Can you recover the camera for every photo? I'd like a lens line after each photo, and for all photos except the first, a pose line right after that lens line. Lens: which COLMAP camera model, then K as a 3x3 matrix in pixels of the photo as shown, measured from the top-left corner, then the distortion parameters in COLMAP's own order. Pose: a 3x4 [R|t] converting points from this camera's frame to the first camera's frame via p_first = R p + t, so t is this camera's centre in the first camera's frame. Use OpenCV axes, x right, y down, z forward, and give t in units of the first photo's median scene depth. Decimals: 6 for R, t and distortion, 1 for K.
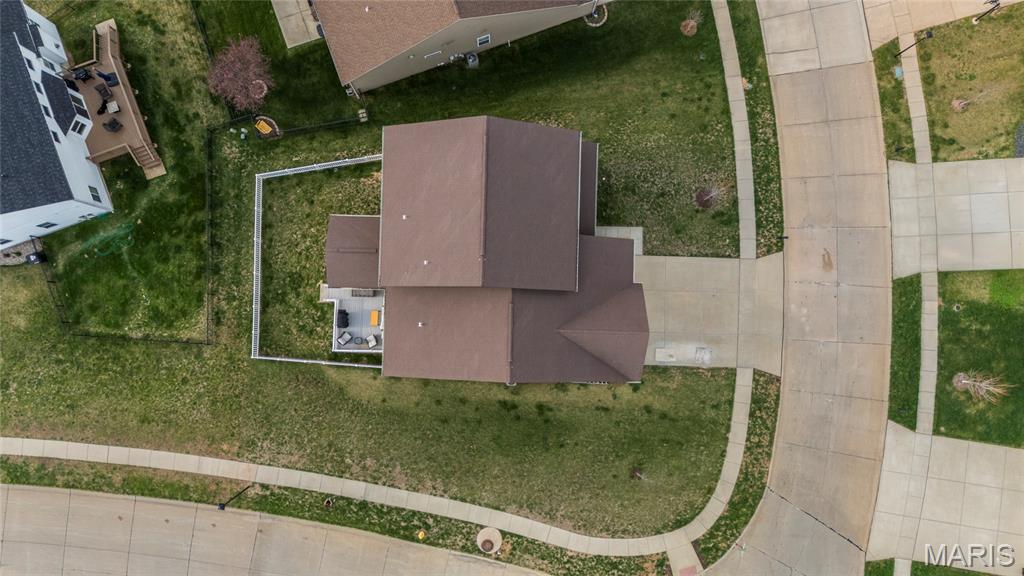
lens RADIAL K [[748.2, 0, 512.0], [0, 748.2, 288.0], [0, 0, 1]] dist [0.082886, -0.085831]
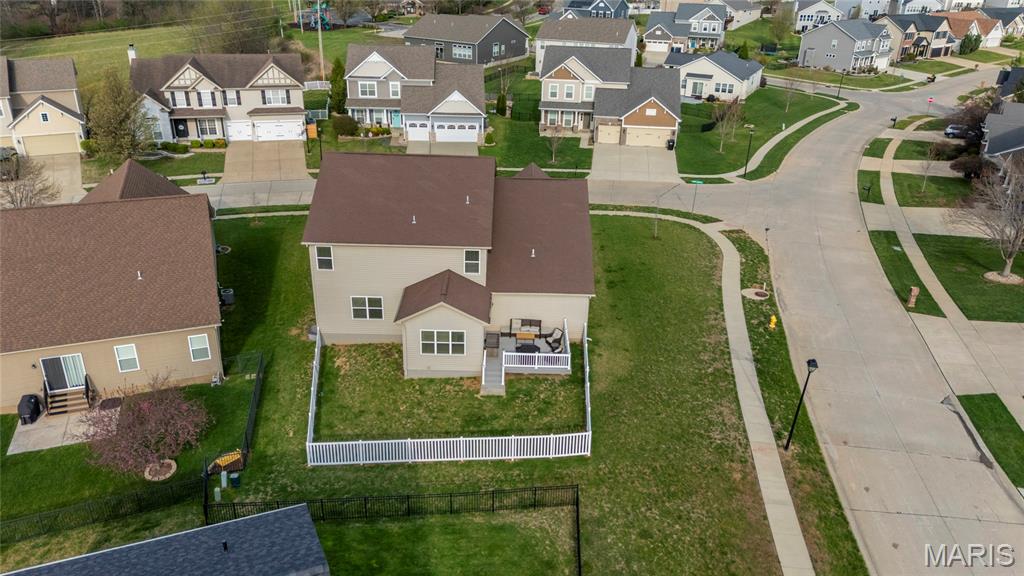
lens RADIAL K [[748.2, 0, 512.0], [0, 748.2, 288.0], [0, 0, 1]] dist [0.082886, -0.085831]
pose [[-0.016524, -0.440735, 0.897485, -0.870316], [0.997118, 0.059213, 0.047437, -0.015290], [-0.074050, 0.895682, 0.438486, 0.600691]]
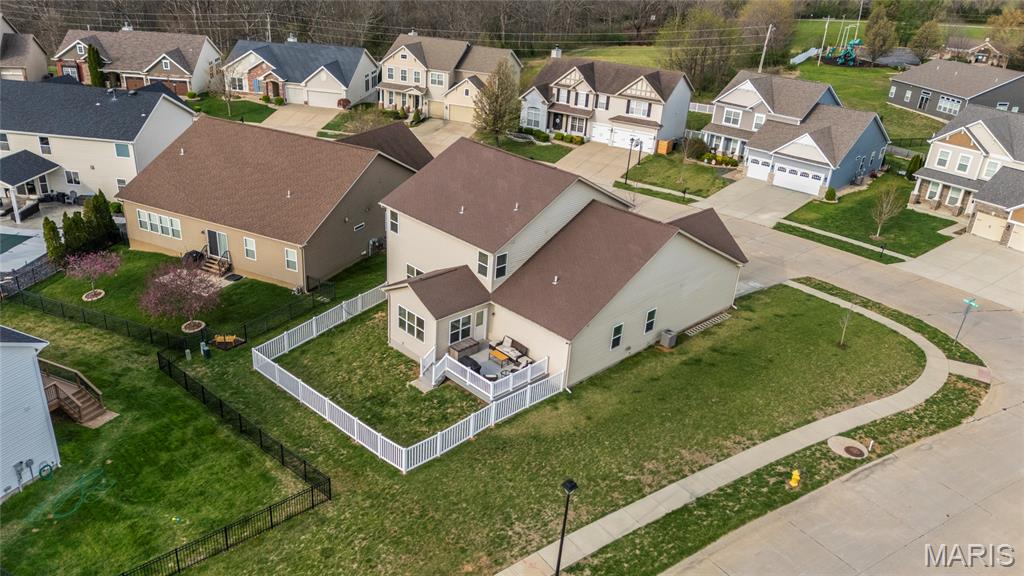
lens RADIAL K [[748.2, 0, 512.0], [0, 748.2, 288.0], [0, 0, 1]] dist [0.082886, -0.085831]
pose [[0.698031, -0.277729, 0.660015, -0.651796], [0.710804, 0.380299, -0.591719, 0.469068], [-0.086665, 0.882179, 0.462871, 0.582676]]
